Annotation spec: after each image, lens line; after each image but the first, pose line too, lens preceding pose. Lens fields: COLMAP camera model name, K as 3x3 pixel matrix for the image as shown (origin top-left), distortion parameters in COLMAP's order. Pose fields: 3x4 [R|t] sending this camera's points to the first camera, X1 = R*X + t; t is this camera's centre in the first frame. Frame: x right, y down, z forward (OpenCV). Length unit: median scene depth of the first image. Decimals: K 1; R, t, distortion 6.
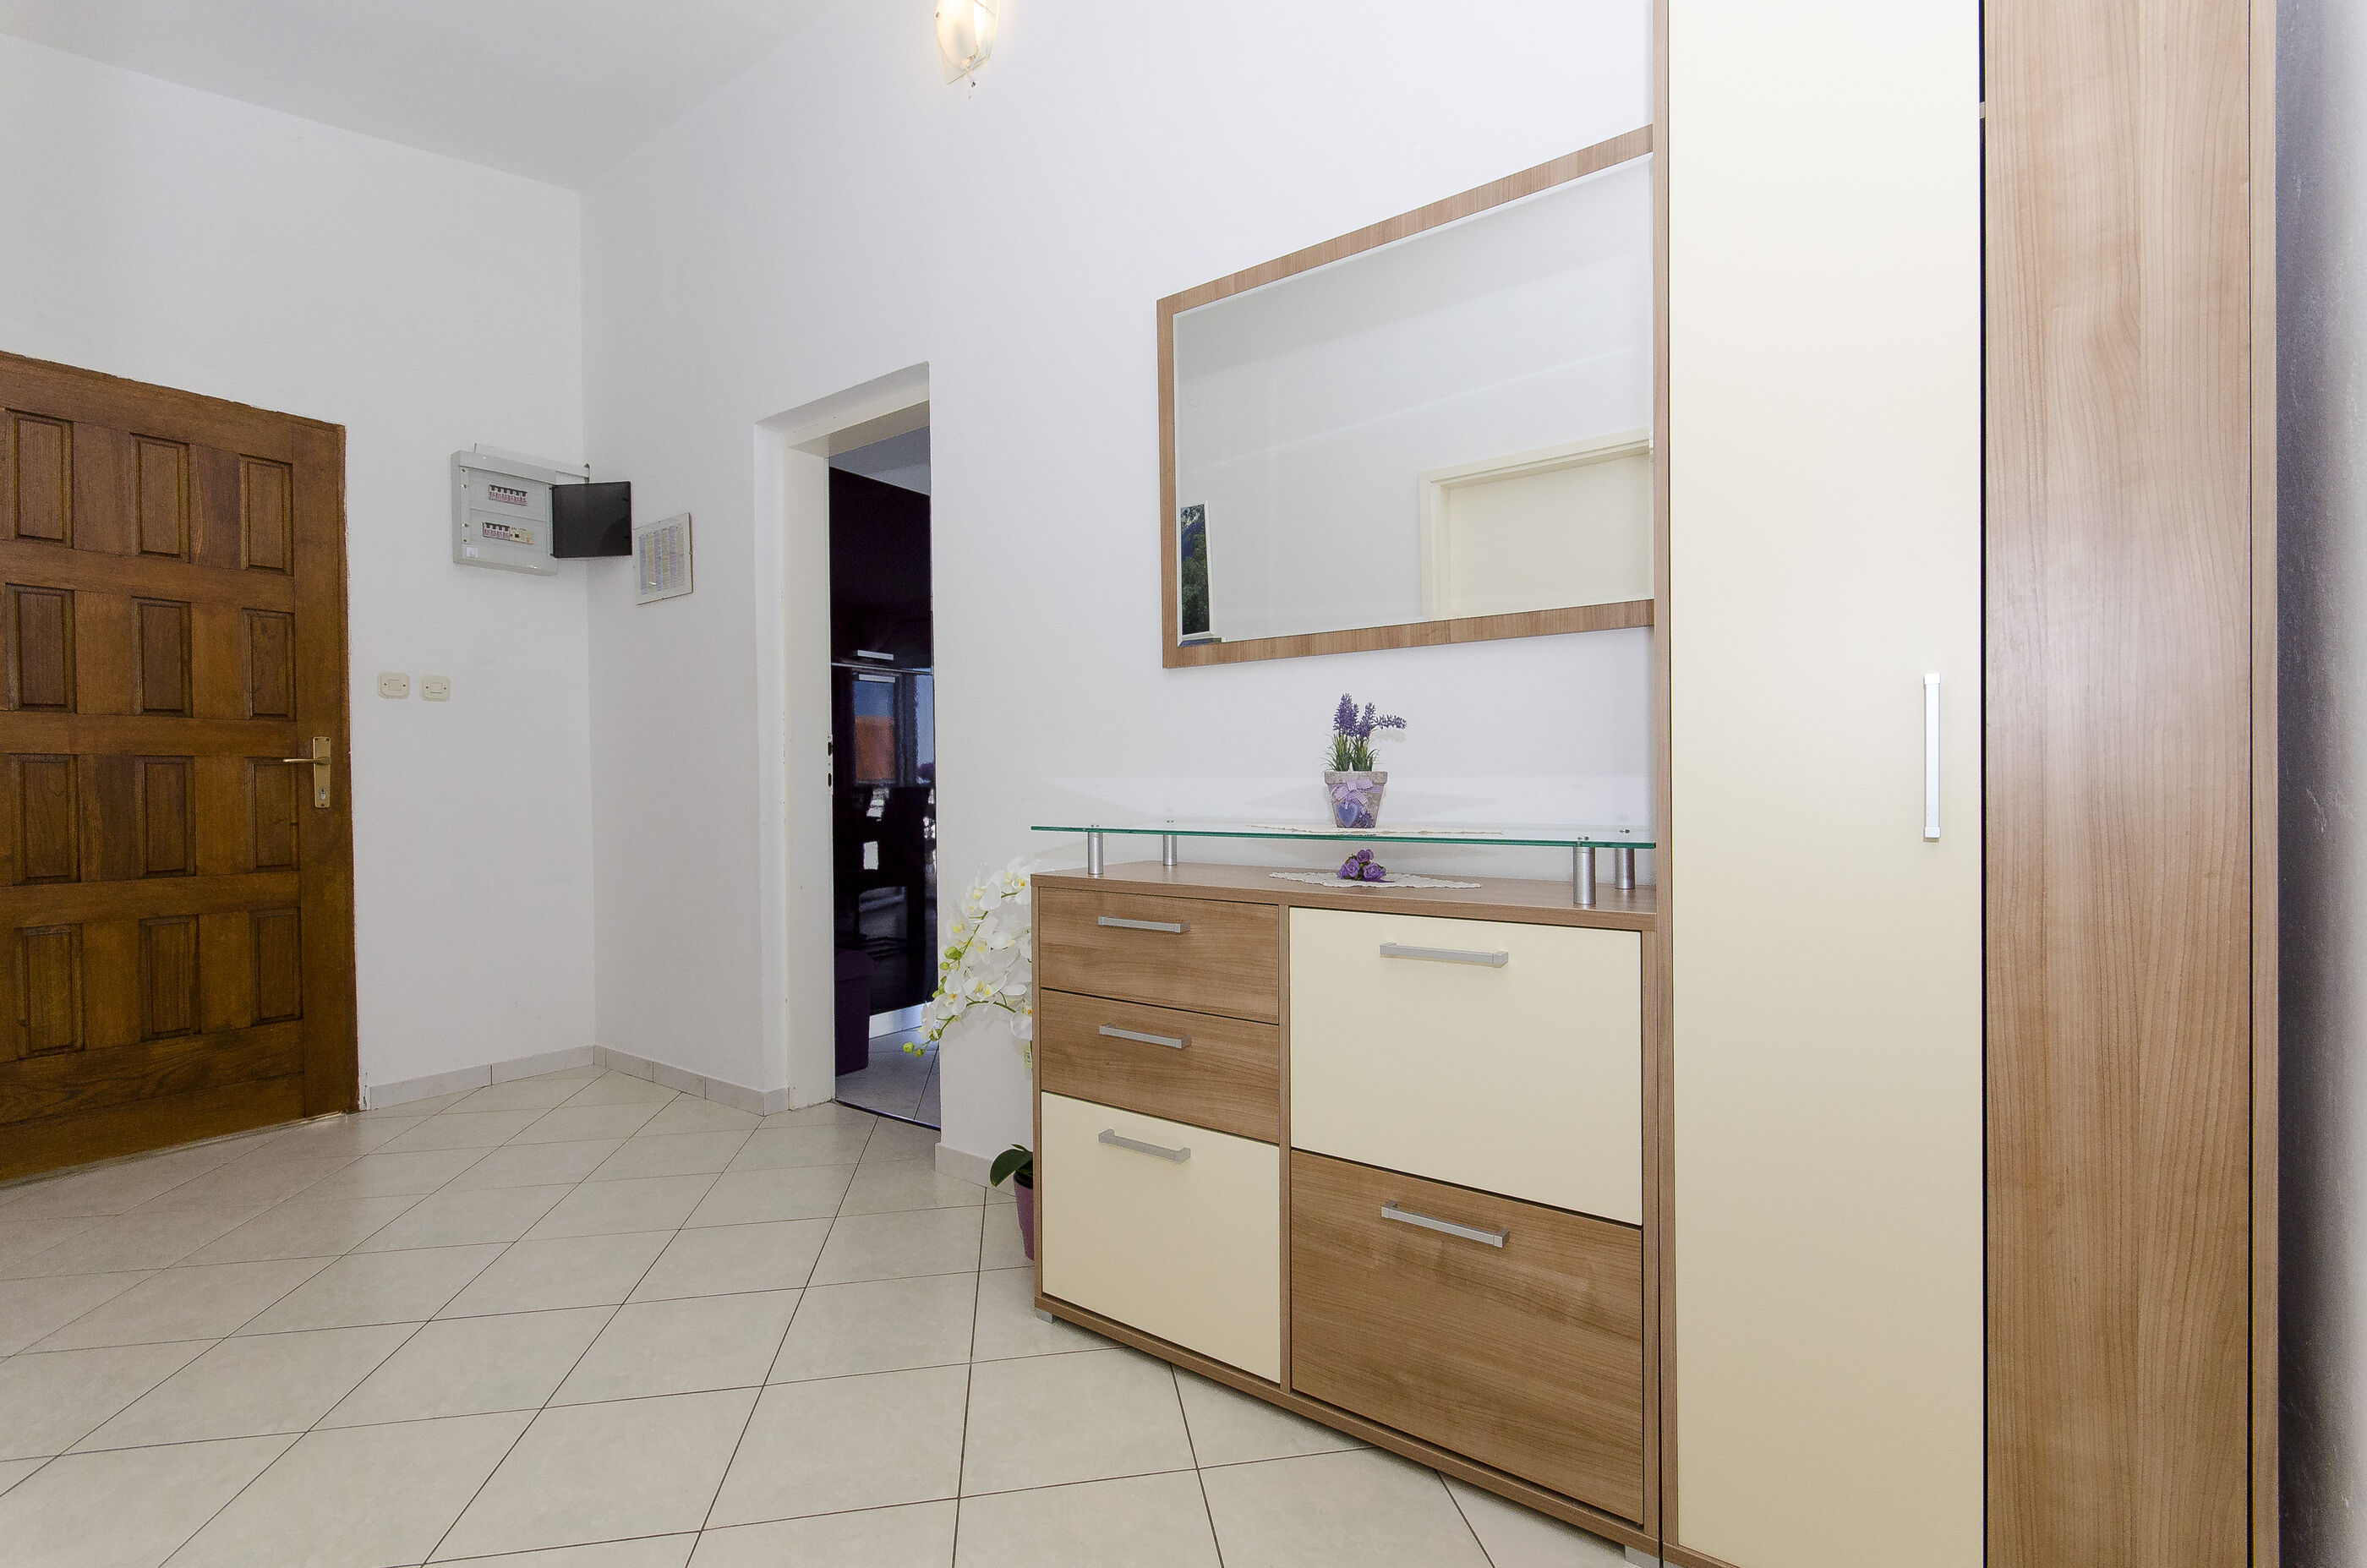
lens RADIAL K [[1026.7, 0, 1195.1], [0, 1026.7, 788.7], [0, 0, 1]] dist [-0.002185, 0.000283]
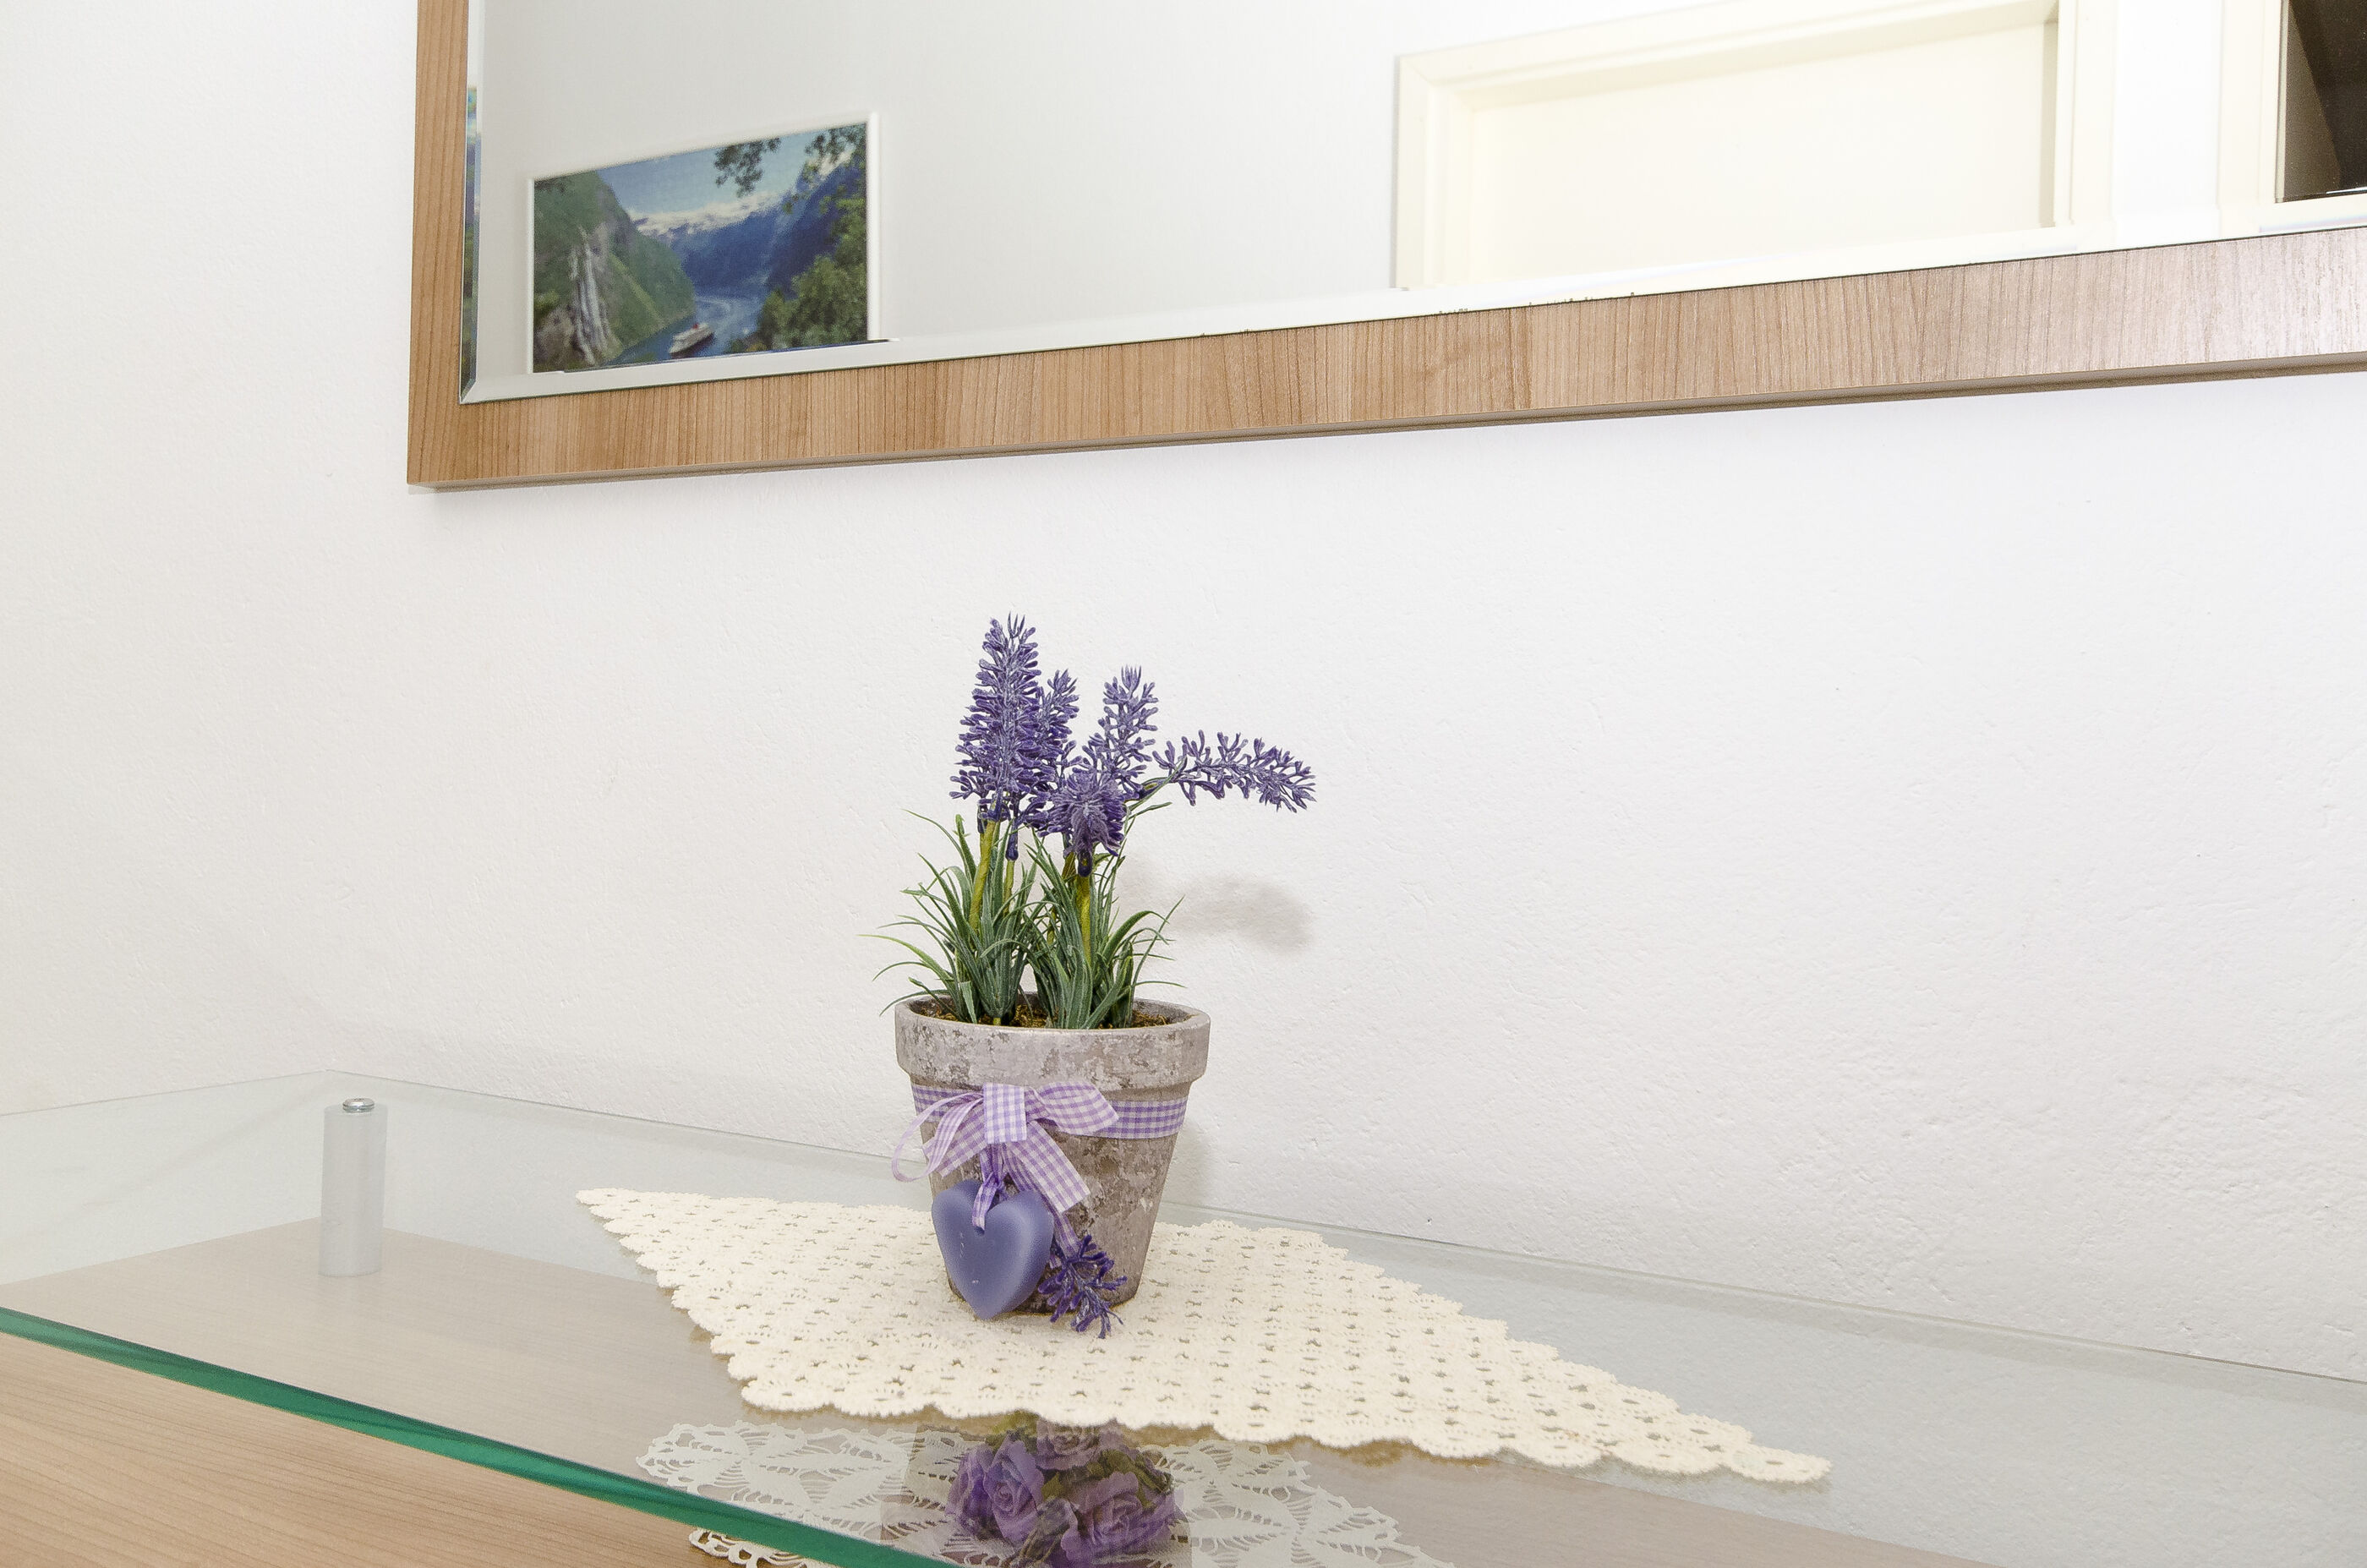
lens RADIAL K [[1955.1, 0, 1183.5], [0, 1955.1, 784.0], [0, 0, 1]] dist [-0.000397, -0.000011]
pose [[0.992104, 0.038417, 0.119387, 0.135138], [-0.038181, 0.999262, -0.004267, -0.060014], [-0.119463, -0.000325, 0.992839, 0.624212]]
